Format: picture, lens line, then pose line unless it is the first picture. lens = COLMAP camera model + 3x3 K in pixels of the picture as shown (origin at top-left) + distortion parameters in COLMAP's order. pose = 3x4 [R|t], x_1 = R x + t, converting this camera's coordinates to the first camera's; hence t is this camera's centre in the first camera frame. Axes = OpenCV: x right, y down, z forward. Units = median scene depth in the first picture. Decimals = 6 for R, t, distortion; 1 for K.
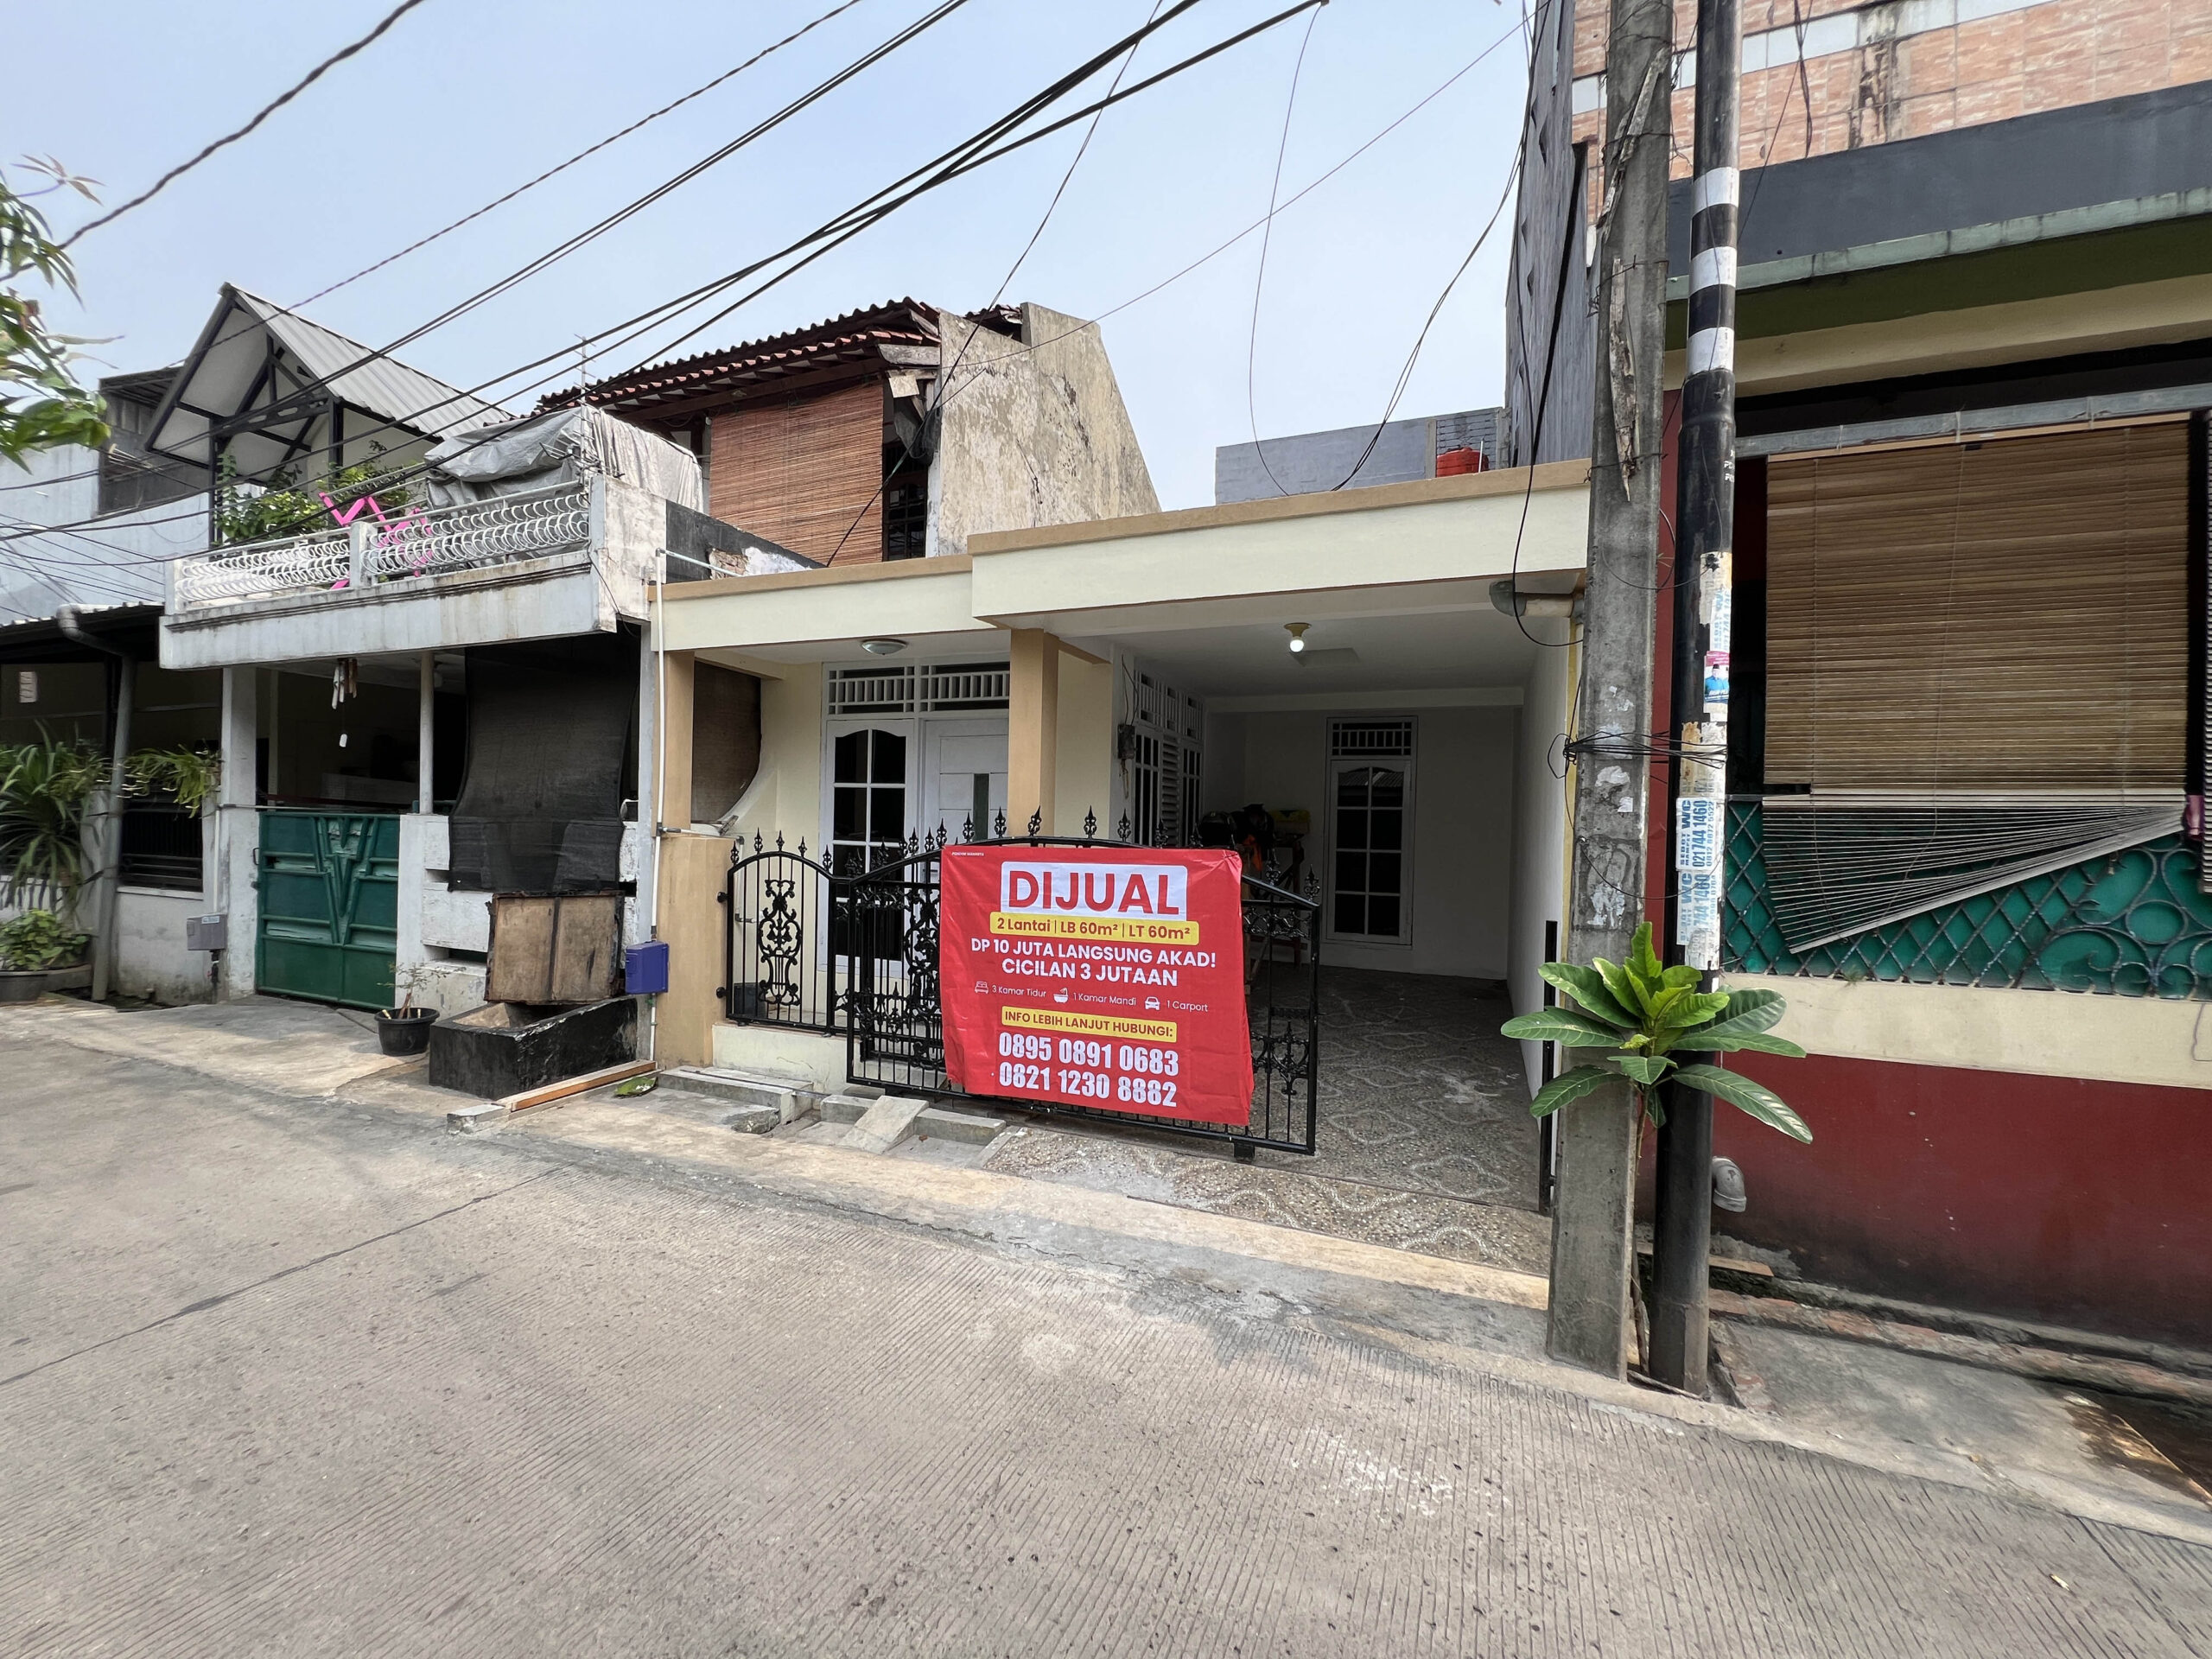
lens RADIAL K [[890.7, 0, 1106.1], [0, 890.7, 840.8], [0, 0, 1]] dist [0.002557, 0.000489]
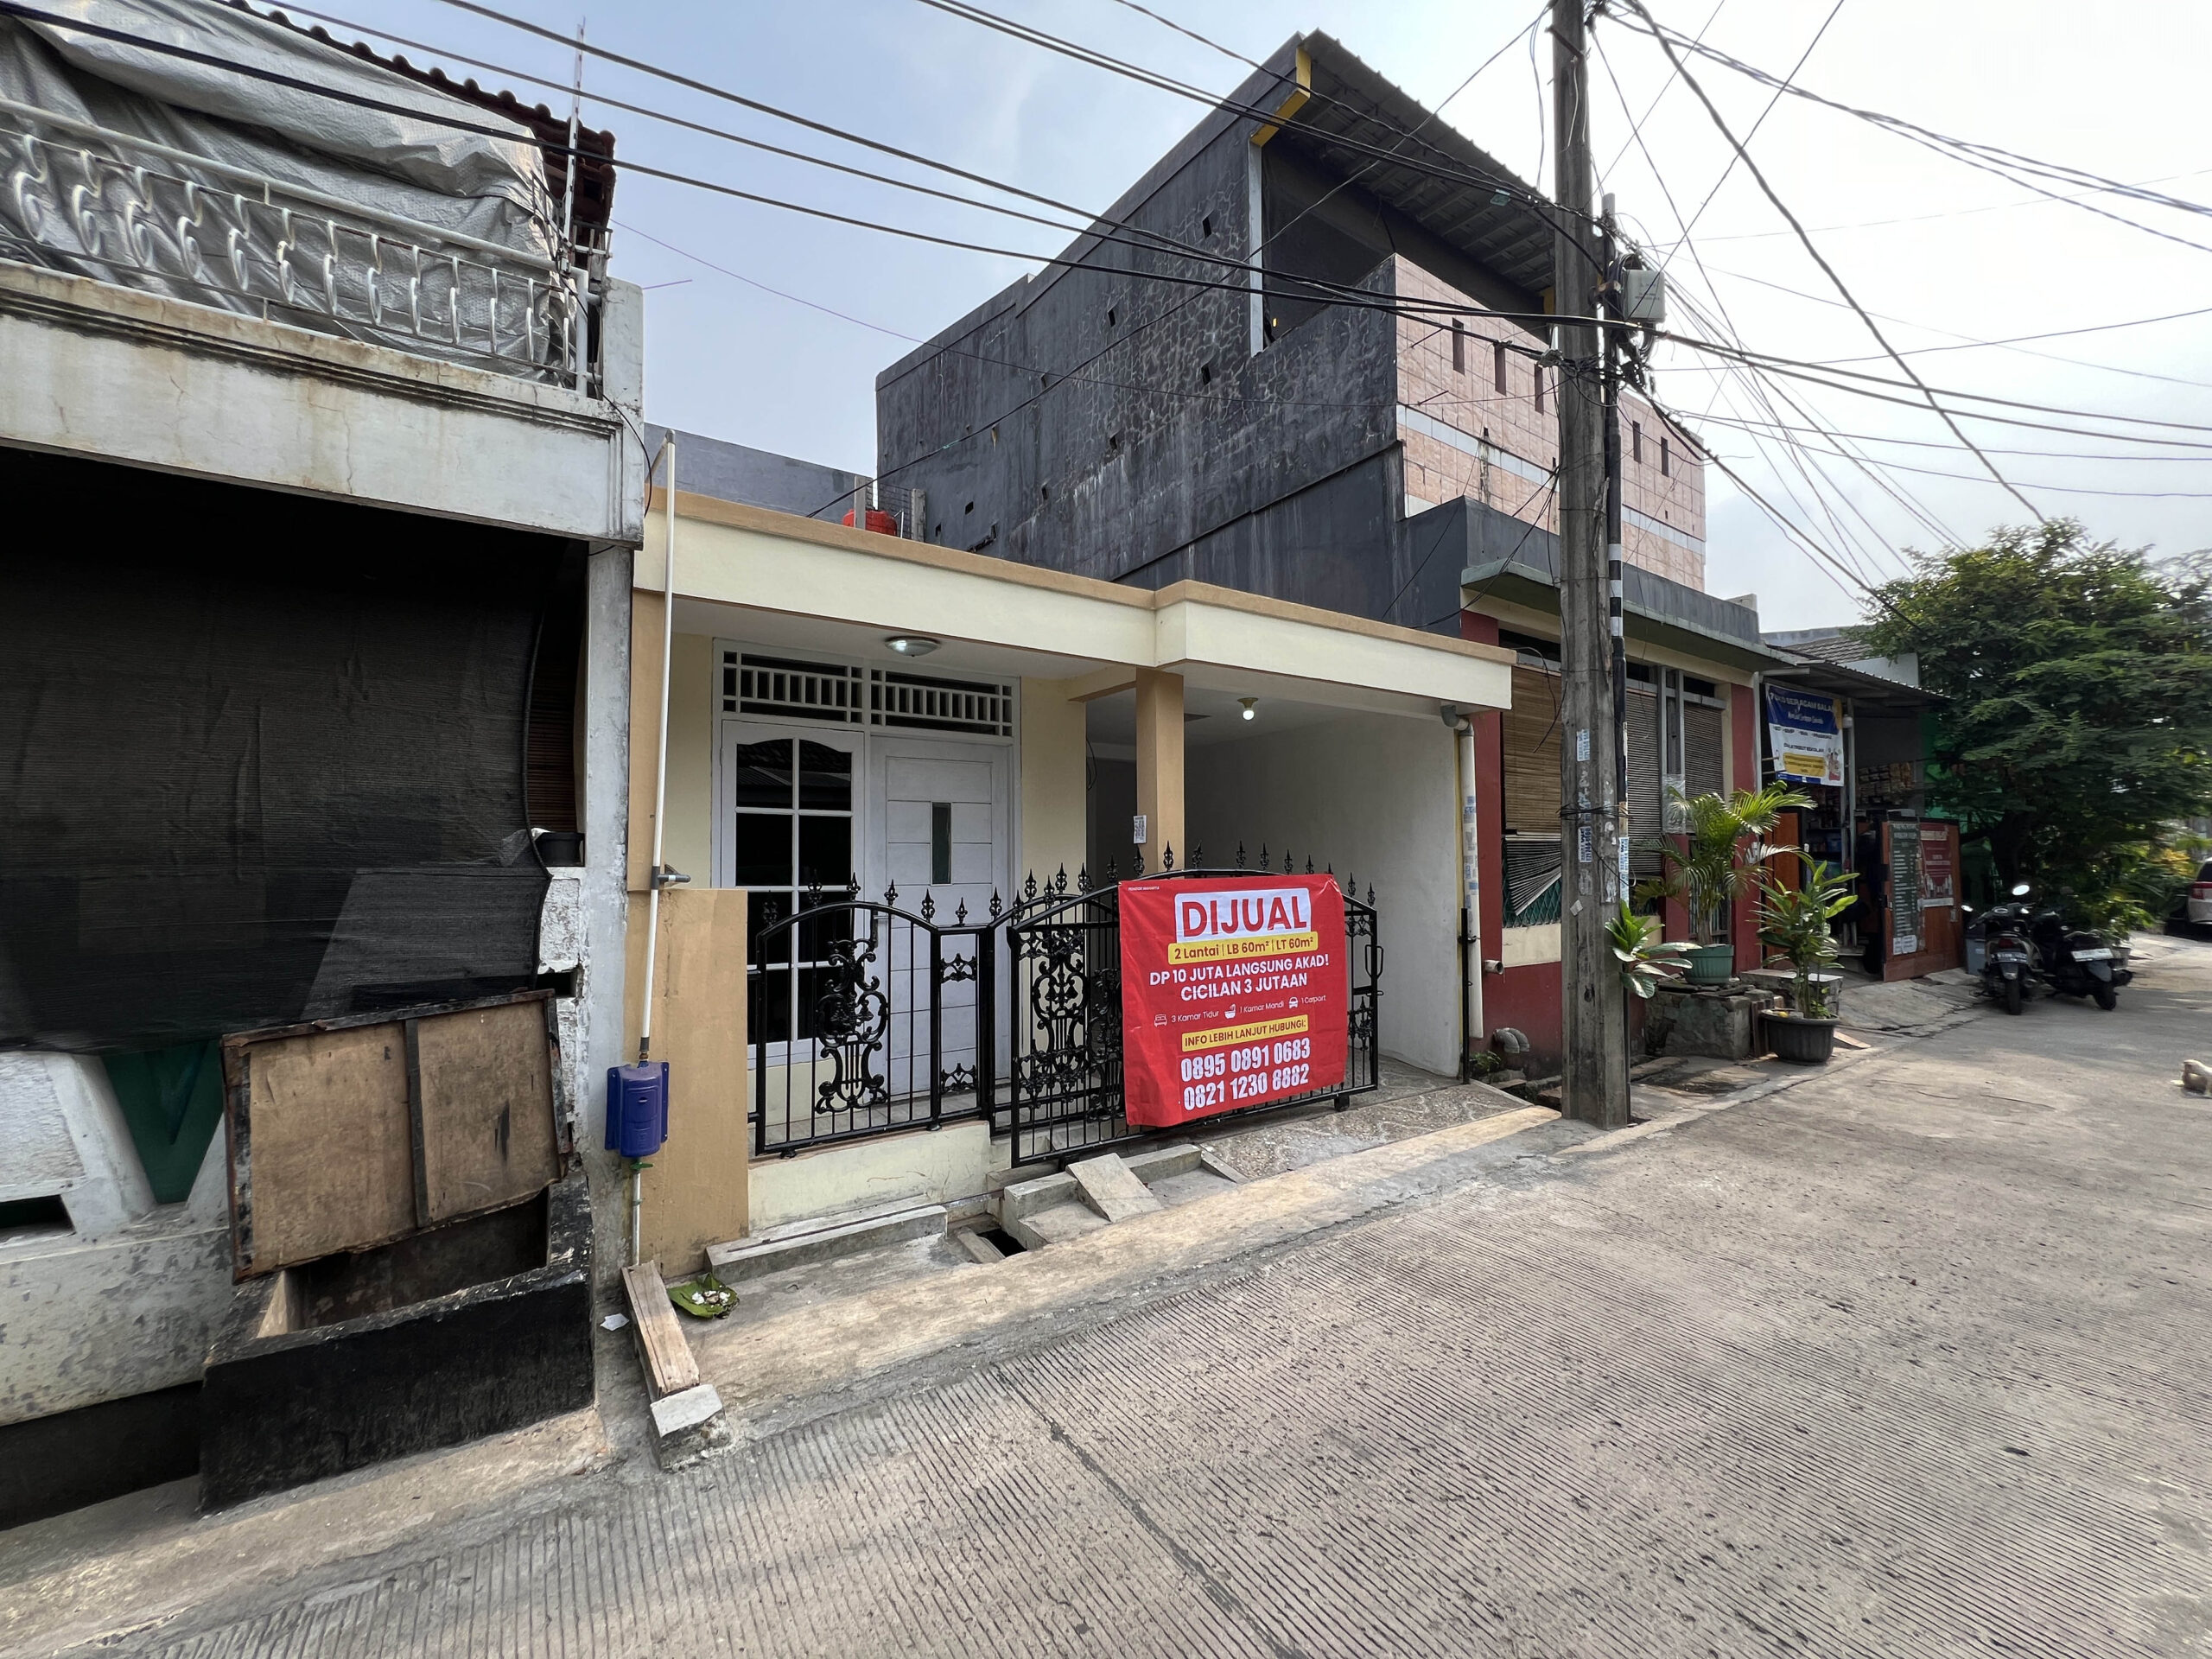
lens RADIAL K [[890.7, 0, 1106.2], [0, 890.7, 841.3], [0, 0, 1]] dist [0.002557, 0.000489]
pose [[0.560936, -0.002919, 0.827854, -1.038899], [0.028789, 0.999458, -0.015983, -0.024203], [-0.827358, 0.032798, 0.560716, 0.492973]]
